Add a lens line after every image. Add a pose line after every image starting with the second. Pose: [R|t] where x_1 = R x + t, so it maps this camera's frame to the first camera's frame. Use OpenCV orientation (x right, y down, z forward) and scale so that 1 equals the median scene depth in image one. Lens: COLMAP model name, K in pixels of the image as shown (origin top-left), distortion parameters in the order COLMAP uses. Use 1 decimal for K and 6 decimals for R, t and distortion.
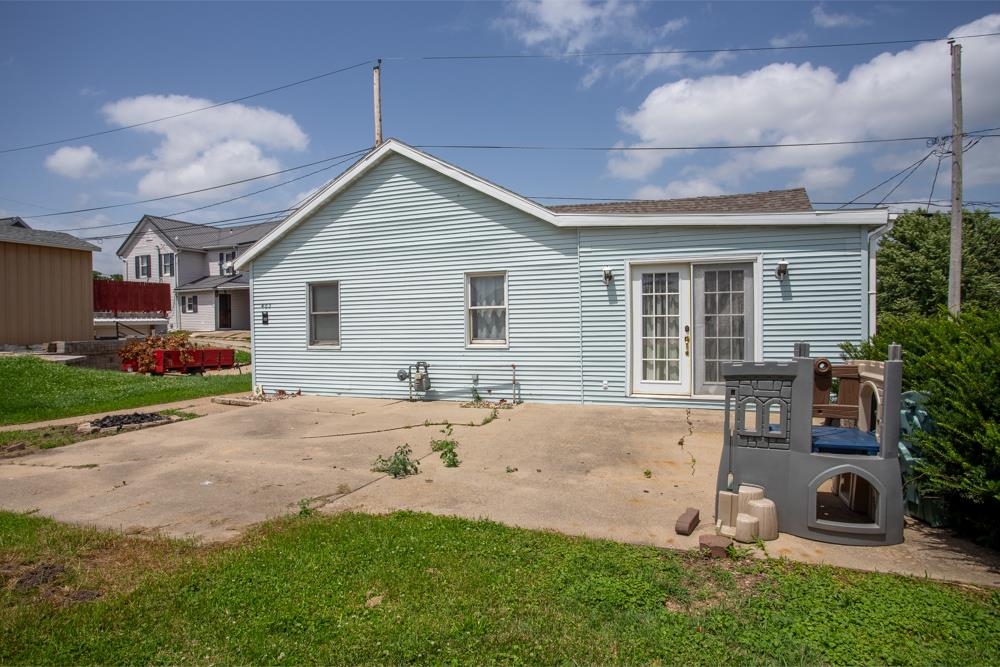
lens RADIAL K [[594.4, 0, 500.0], [0, 594.4, 335.3], [0, 0, 1]] dist [-0.038534, 0.008825]
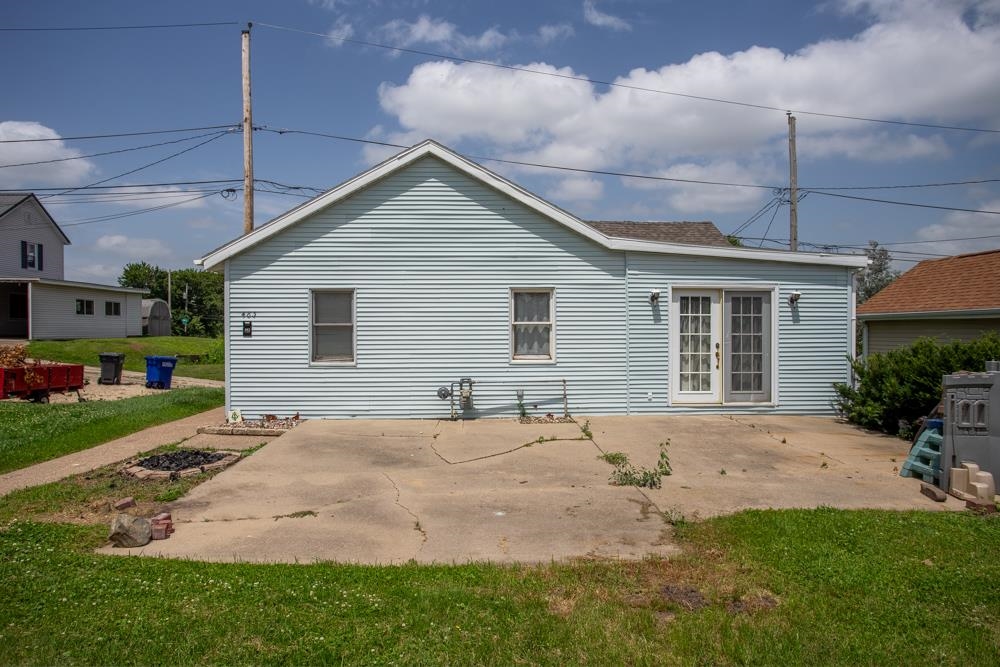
lens RADIAL K [[643.0, 0, 499.6], [0, 643.0, 334.0], [0, 0, 1]] dist [-0.027235, 0.008272]
pose [[0.906721, 0.010731, 0.421594, -0.534137], [-0.003991, 0.999850, -0.016866, -0.009875], [-0.421712, 0.013610, 0.906628, 0.038914]]
